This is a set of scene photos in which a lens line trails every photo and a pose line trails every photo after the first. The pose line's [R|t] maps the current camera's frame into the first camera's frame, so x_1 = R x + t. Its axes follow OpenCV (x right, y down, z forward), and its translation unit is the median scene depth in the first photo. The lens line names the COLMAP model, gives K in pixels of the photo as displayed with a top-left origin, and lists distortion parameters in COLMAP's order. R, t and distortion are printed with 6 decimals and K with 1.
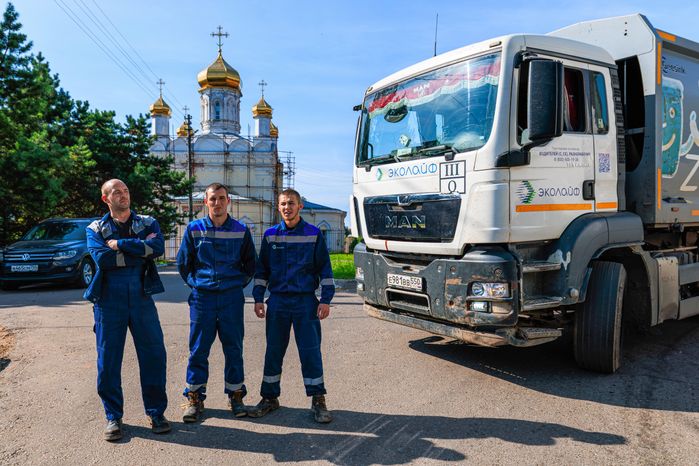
lens RADIAL K [[518.5, 0, 349.5], [0, 518.5, 233.0], [0, 0, 1]] dist [0.042680, -0.087497]
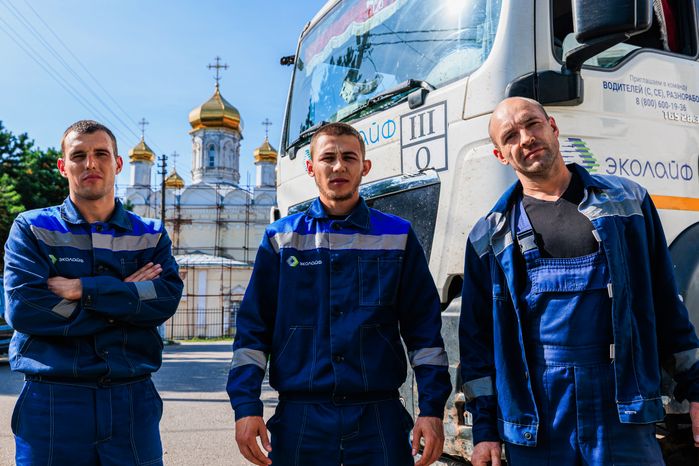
lens RADIAL K [[633.9, 0, 349.5], [0, 633.9, 233.0], [0, 0, 1]] dist [-0.002184, -0.023763]
pose [[0.998279, -0.003685, -0.058525, 0.146095], [-0.003591, 0.992308, -0.123743, 0.045576], [0.058531, 0.123740, 0.990587, 0.377891]]
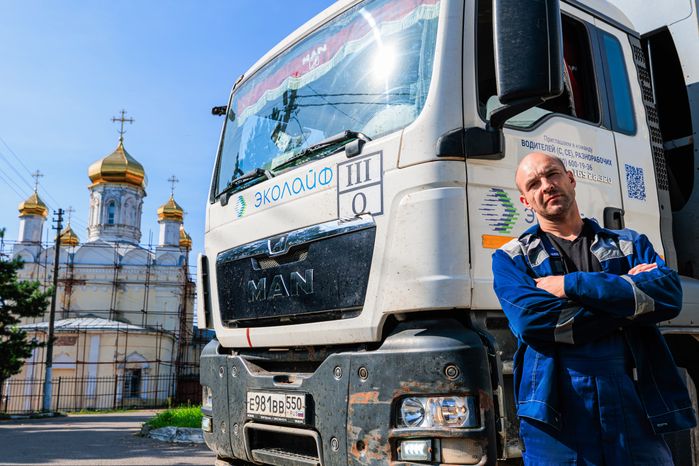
lens RADIAL K [[655.6, 0, 349.5], [0, 655.6, 233.0], [0, 0, 1]] dist [-0.003156, -0.026465]
pose [[0.996379, 0.018191, 0.083060, 0.120793], [0.000830, 0.974718, -0.223436, 0.072199], [-0.085025, 0.222695, 0.971173, 0.342961]]
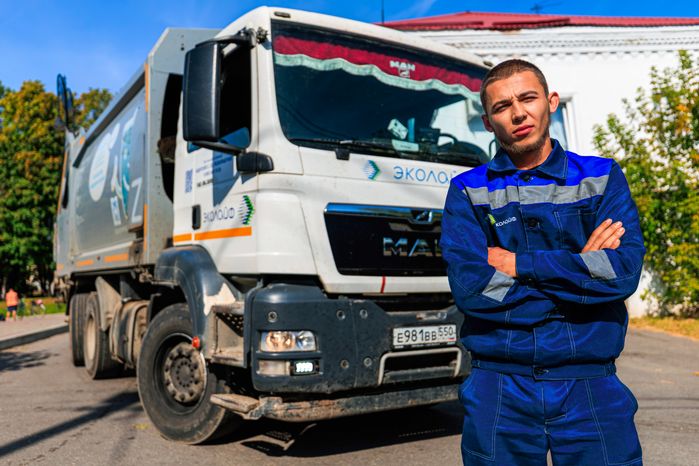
lens RADIAL K [[633.9, 0, 349.5], [0, 633.9, 233.0], [0, 0, 1]] dist [-0.002184, -0.023763]
pose [[0.047680, 0.086627, 0.995099, -0.726153], [0.041566, 0.995197, -0.088628, 0.029452], [-0.997997, 0.045588, 0.043850, 1.049360]]
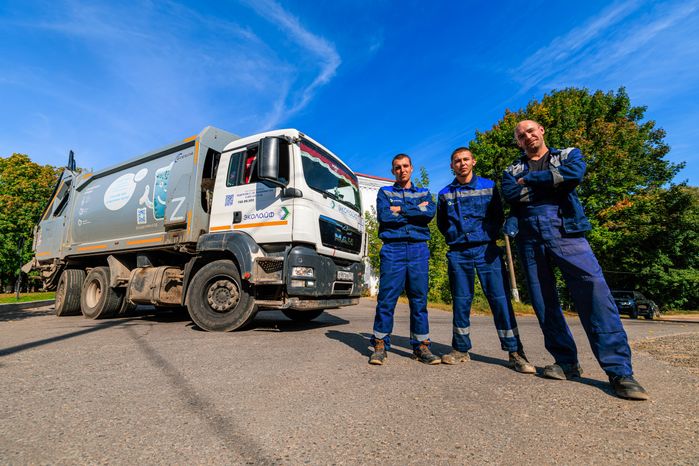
lens RADIAL K [[302.0, 0, 349.5], [0, 302.0, 233.0], [0, 0, 1]] dist [-0.000364, -0.000026]
pose [[-0.473670, 0.179784, 0.862157, -0.740367], [0.033411, 0.981906, -0.186399, 0.138657], [-0.880068, -0.059486, -0.471106, 1.435620]]
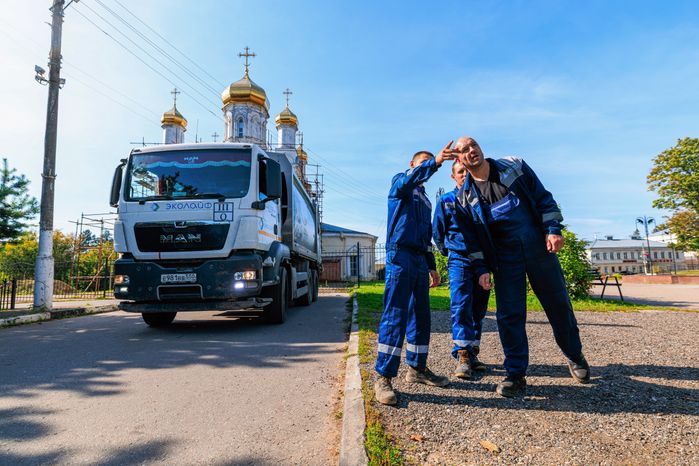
lens RADIAL K [[309.5, 0, 349.5], [0, 309.5, 233.0], [0, 0, 1]] dist [0.000404, 0.000069]
pose [[0.563414, 0.090944, 0.821154, -0.359145], [0.049364, 0.988441, -0.143342, 0.116570], [-0.824699, 0.121296, 0.552412, 0.086306]]
